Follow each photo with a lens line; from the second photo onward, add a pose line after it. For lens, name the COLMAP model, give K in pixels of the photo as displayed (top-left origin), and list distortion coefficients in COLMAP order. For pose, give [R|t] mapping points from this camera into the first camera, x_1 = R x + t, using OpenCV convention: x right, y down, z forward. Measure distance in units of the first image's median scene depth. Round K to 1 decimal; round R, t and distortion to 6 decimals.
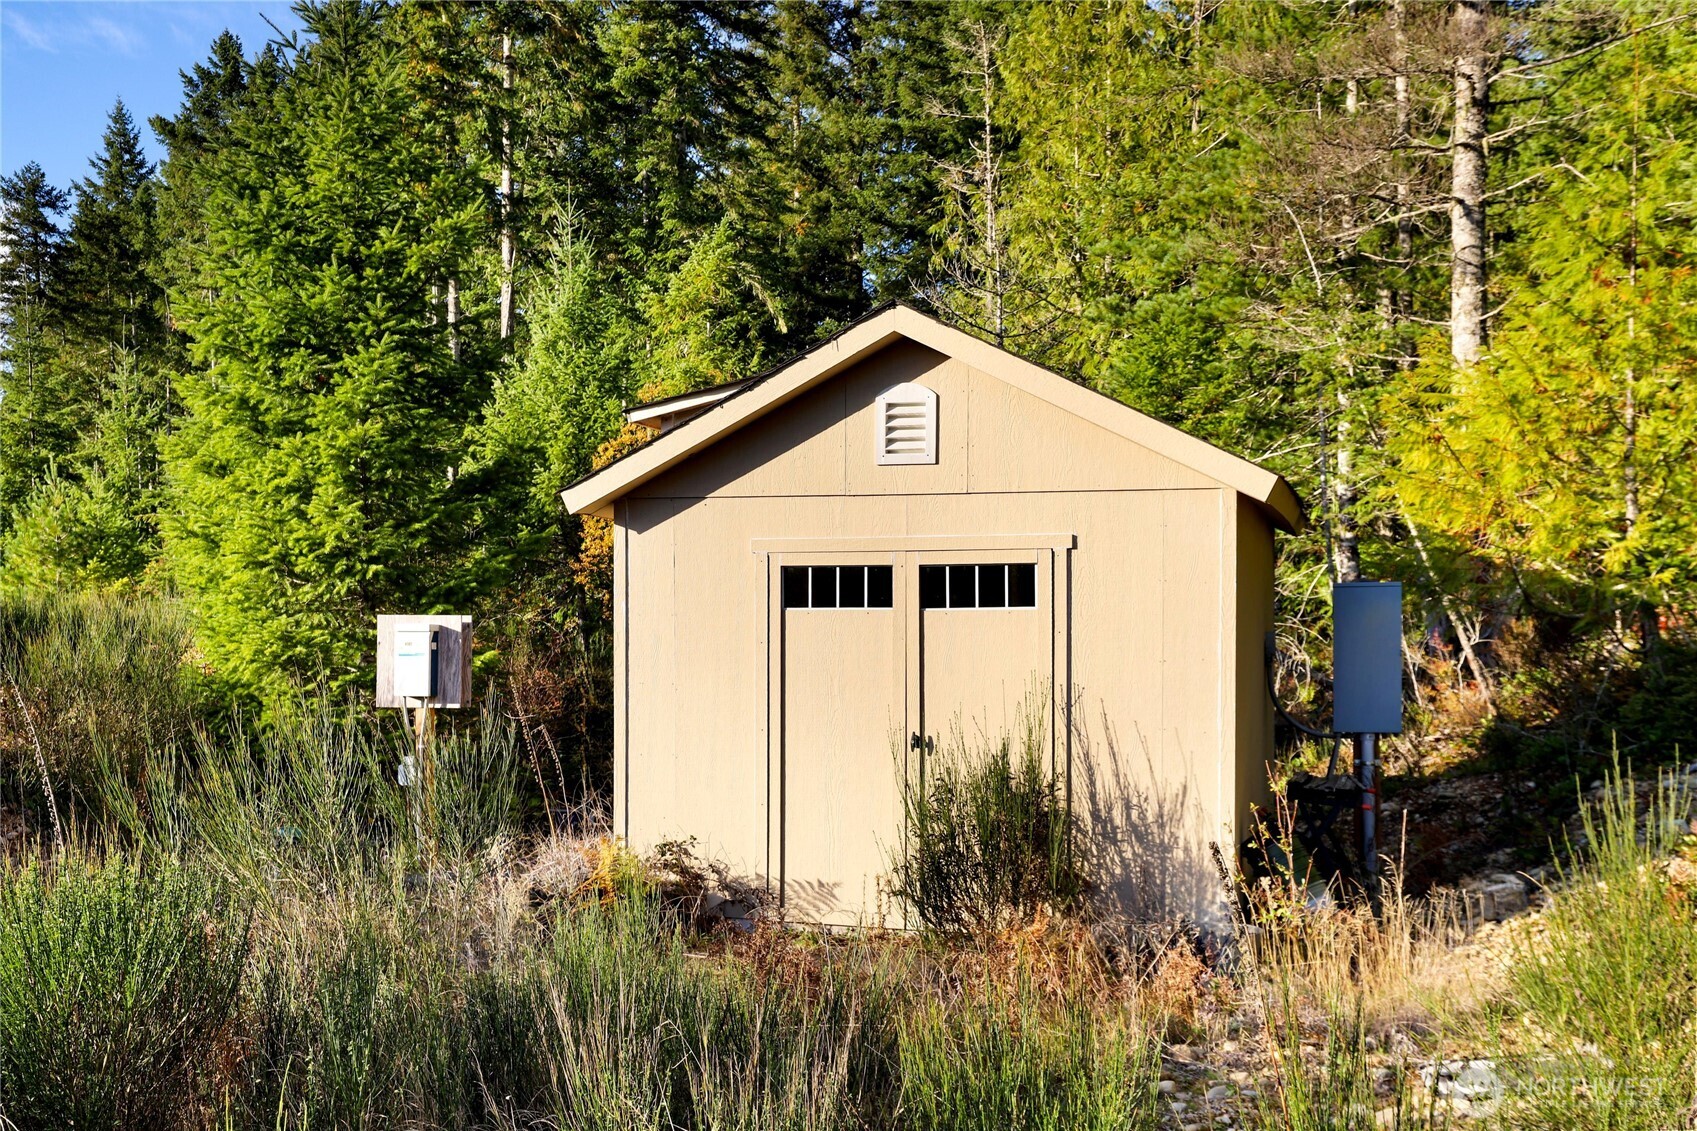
lens RADIAL K [[1672.1, 0, 848.0], [0, 1672.1, 566.5], [0, 0, 1]] dist [-0.002157, 0.000000]
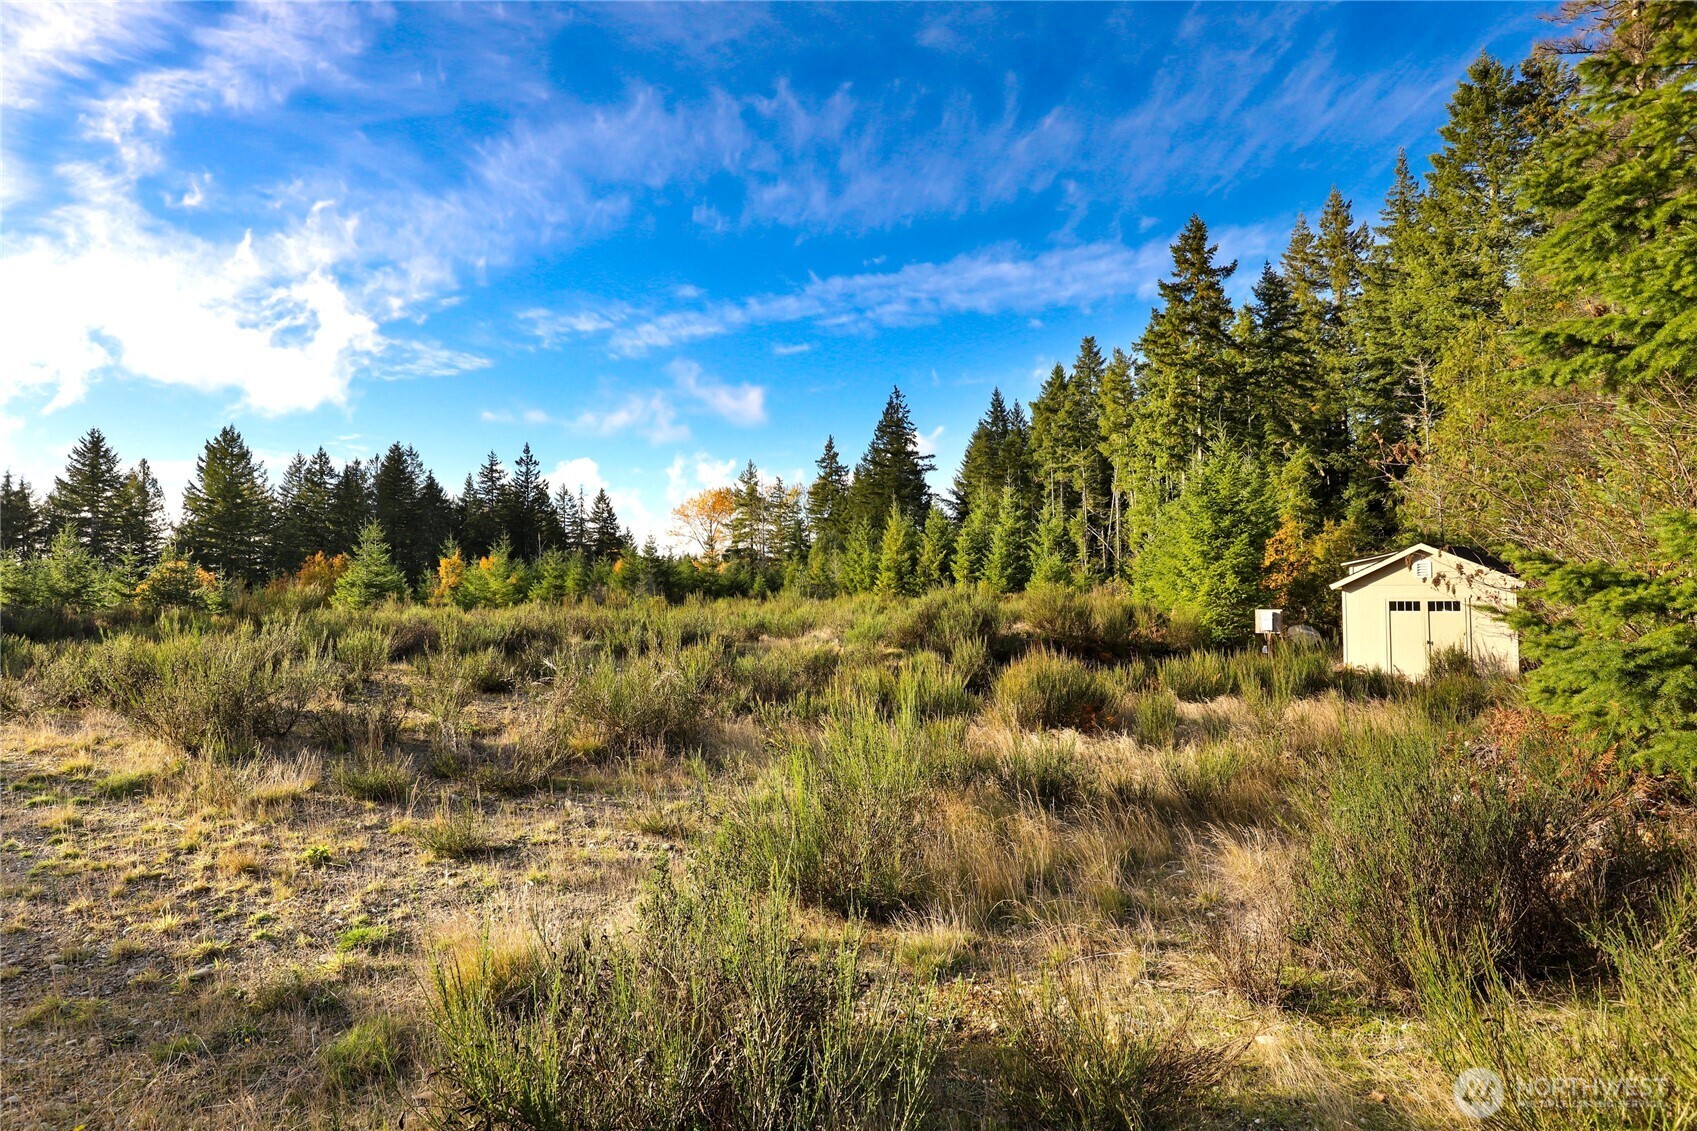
lens RADIAL K [[837.8, 0, 852.2], [0, 837.8, 564.1], [0, 0, 1]] dist [-0.003804, -0.000271]
pose [[0.872825, -0.032006, -0.486983, -0.196015], [0.034133, 0.999407, -0.004507, -0.135118], [0.486839, -0.012689, 0.873400, -1.583510]]
